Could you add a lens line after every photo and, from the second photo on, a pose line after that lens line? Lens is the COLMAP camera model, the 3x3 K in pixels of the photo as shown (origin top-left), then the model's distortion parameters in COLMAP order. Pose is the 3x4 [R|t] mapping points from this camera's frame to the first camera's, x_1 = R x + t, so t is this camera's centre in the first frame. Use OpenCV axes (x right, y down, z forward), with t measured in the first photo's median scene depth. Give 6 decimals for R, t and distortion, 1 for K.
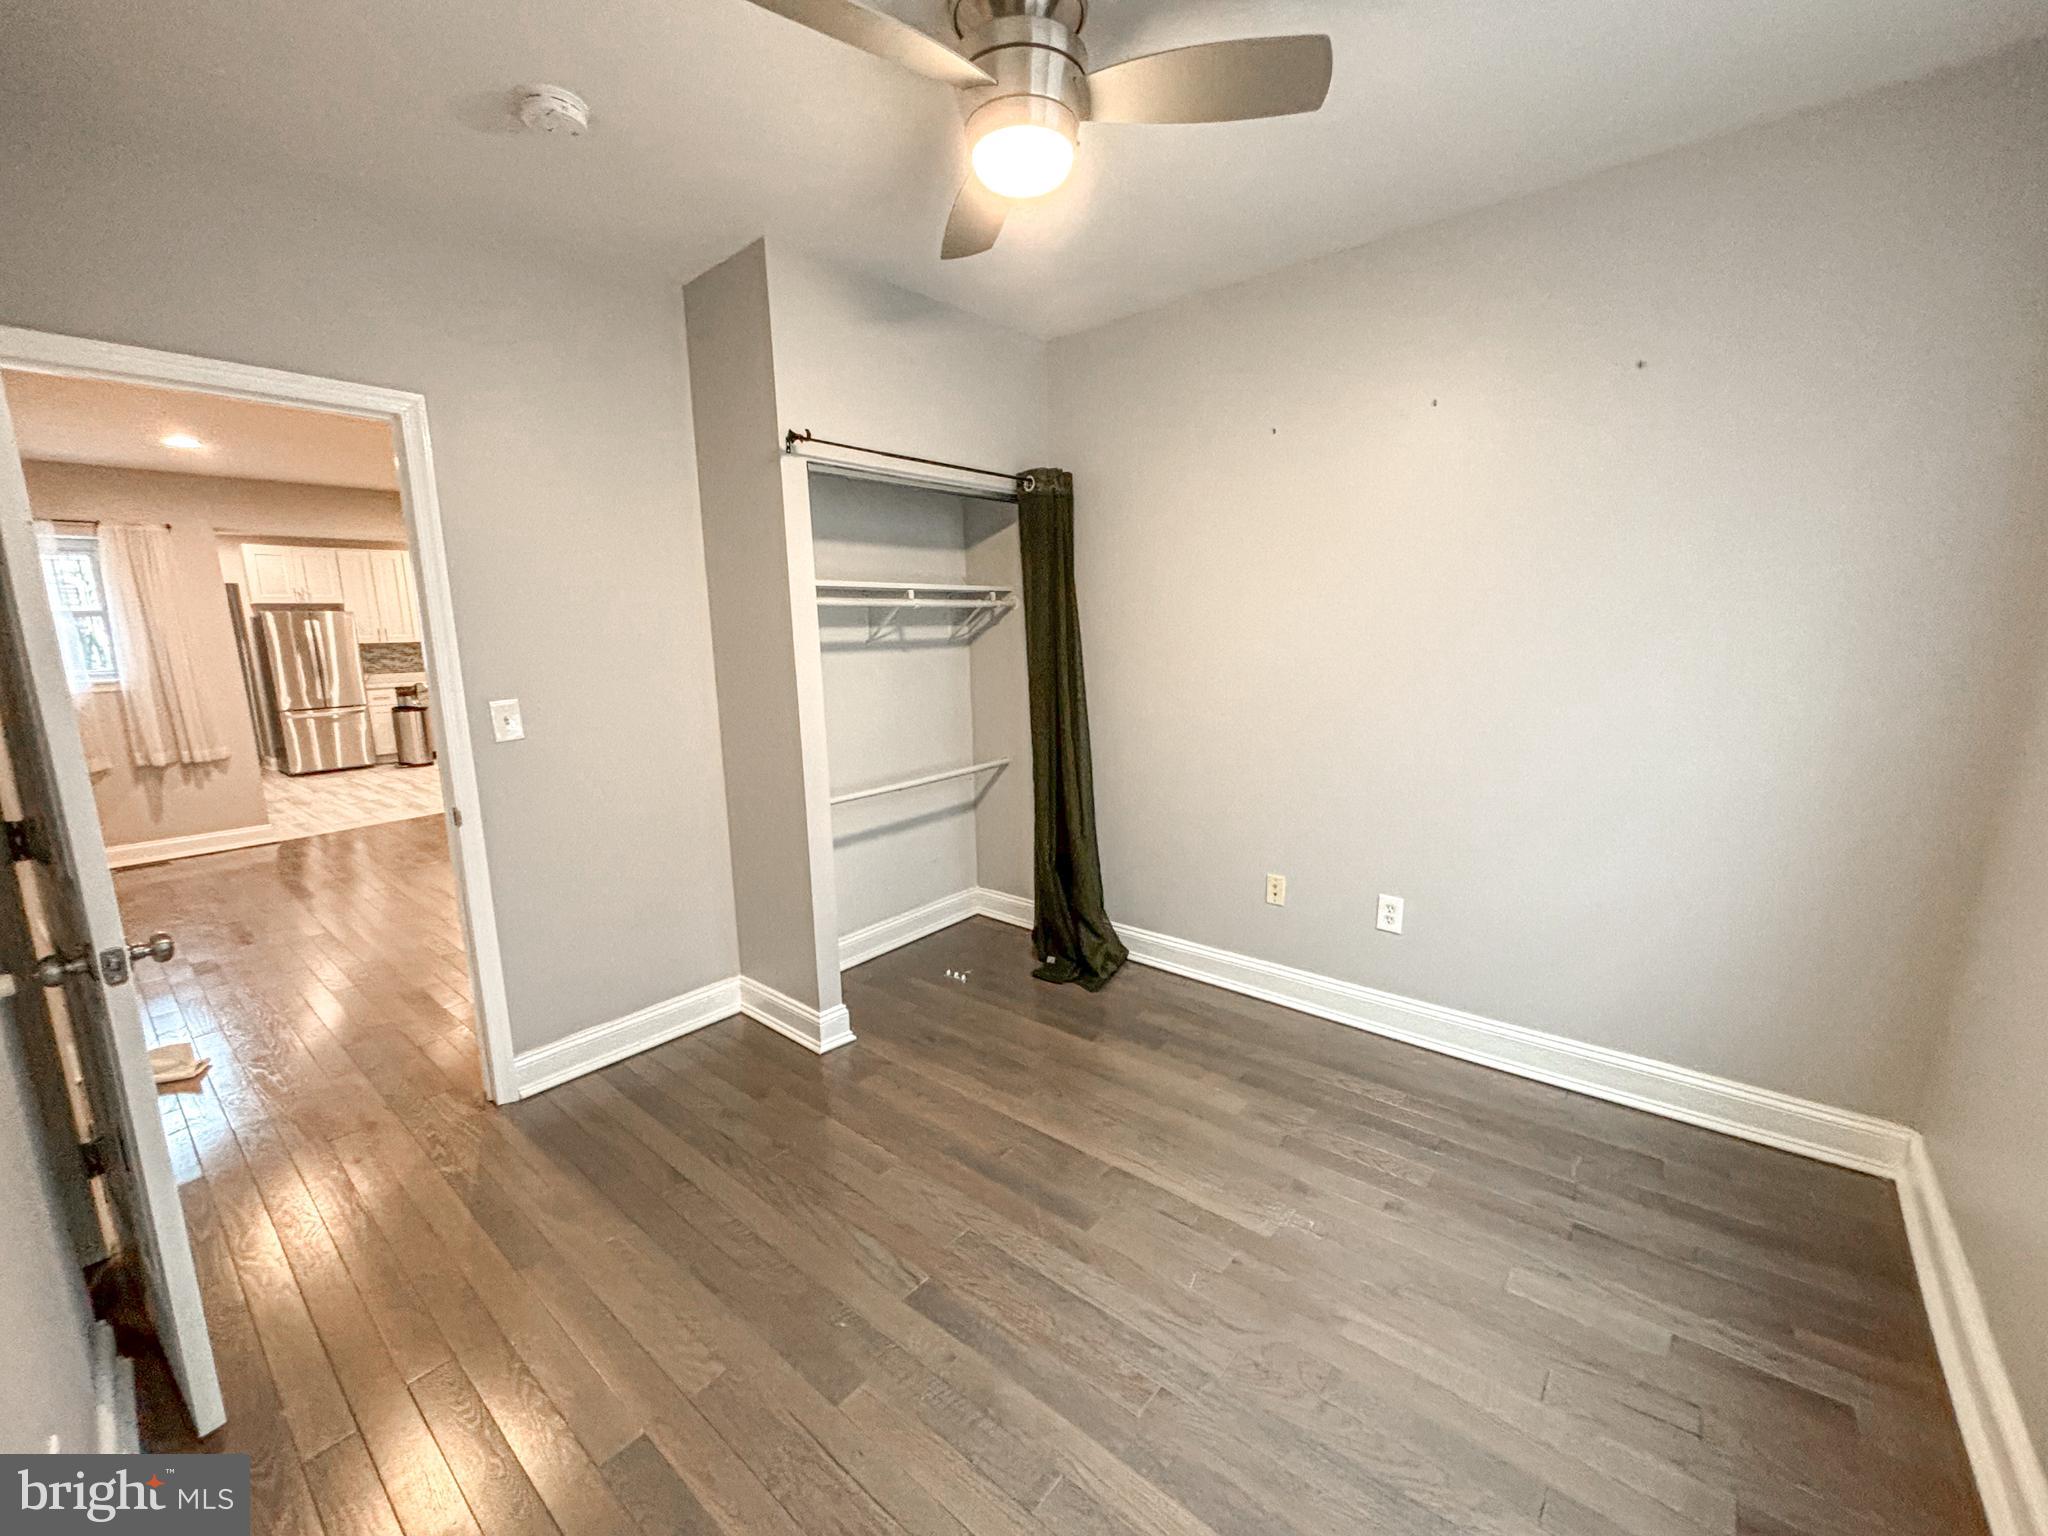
lens RADIAL K [[821.8, 0, 1017.8], [0, 821.8, 759.8], [0, 0, 1]] dist [0.003436, 0.000298]
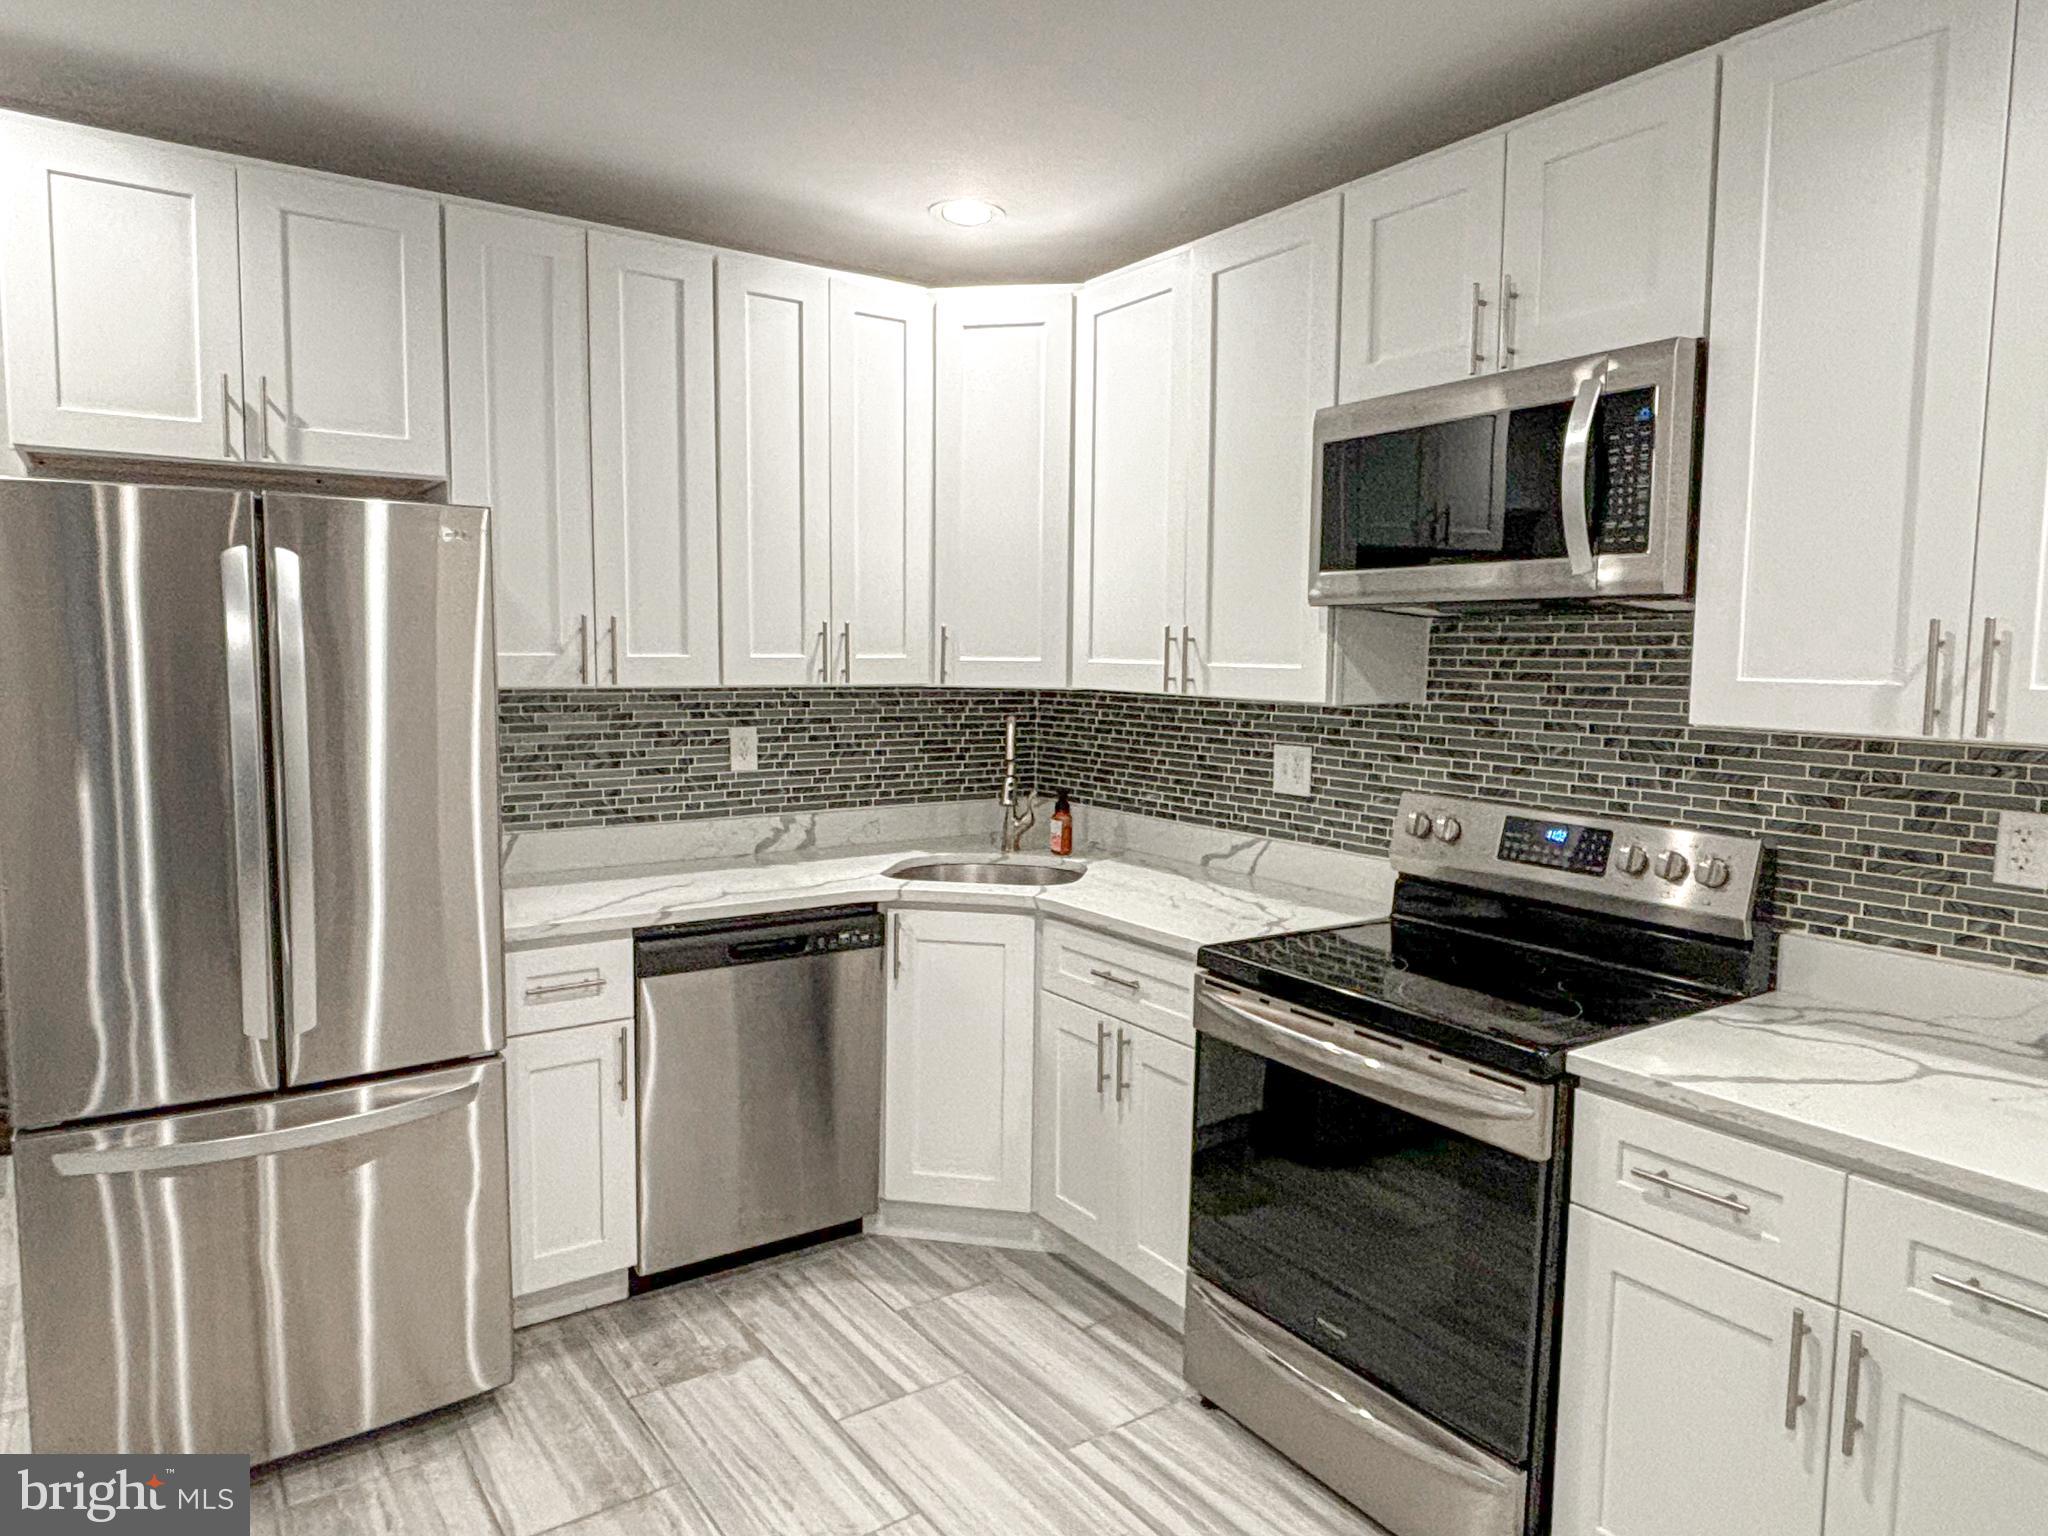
lens RADIAL K [[1274.8, 0, 1019.1], [0, 1274.8, 758.2], [0, 0, 1]] dist [0.023111, -0.013701]
pose [[0.966470, 0.058343, -0.250063, -0.633388], [-0.077304, 0.994776, -0.066677, -0.119623], [0.244866, 0.083772, 0.965931, 0.776354]]
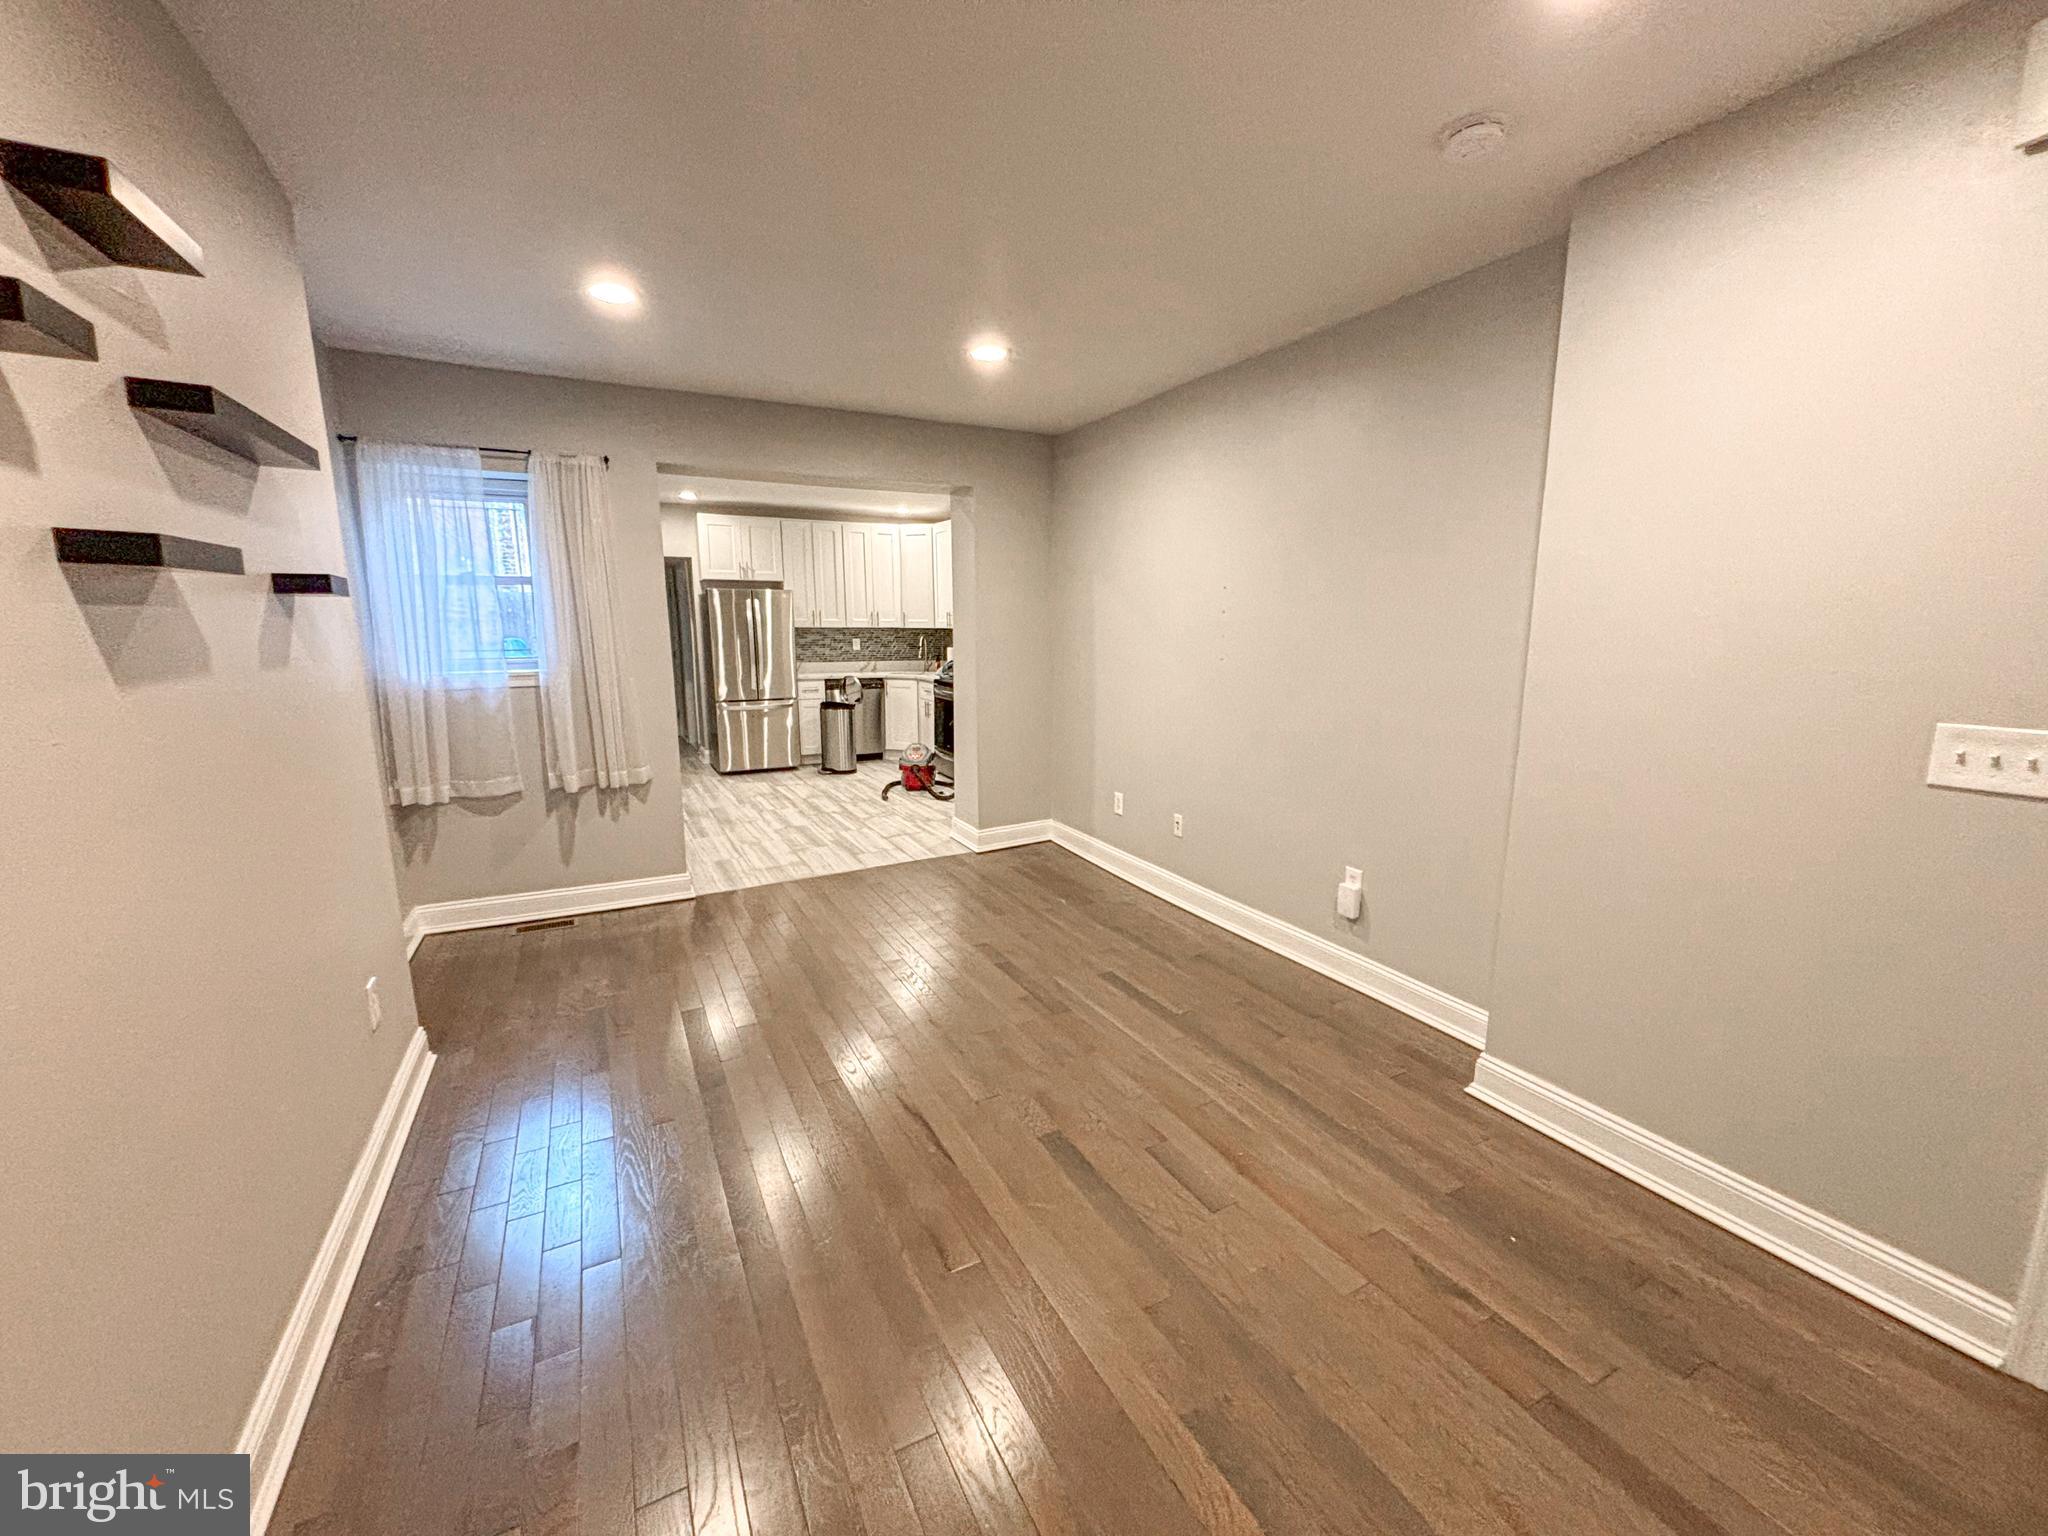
lens RADIAL K [[821.8, 0, 1025.5], [0, 821.8, 759.4], [0, 0, 1]] dist [0.003436, 0.000298]
pose [[0.927336, 0.086318, -0.364139, -0.254103], [-0.083875, 0.996221, 0.022550, -0.043391], [0.364709, 0.009631, 0.931072, 0.292130]]
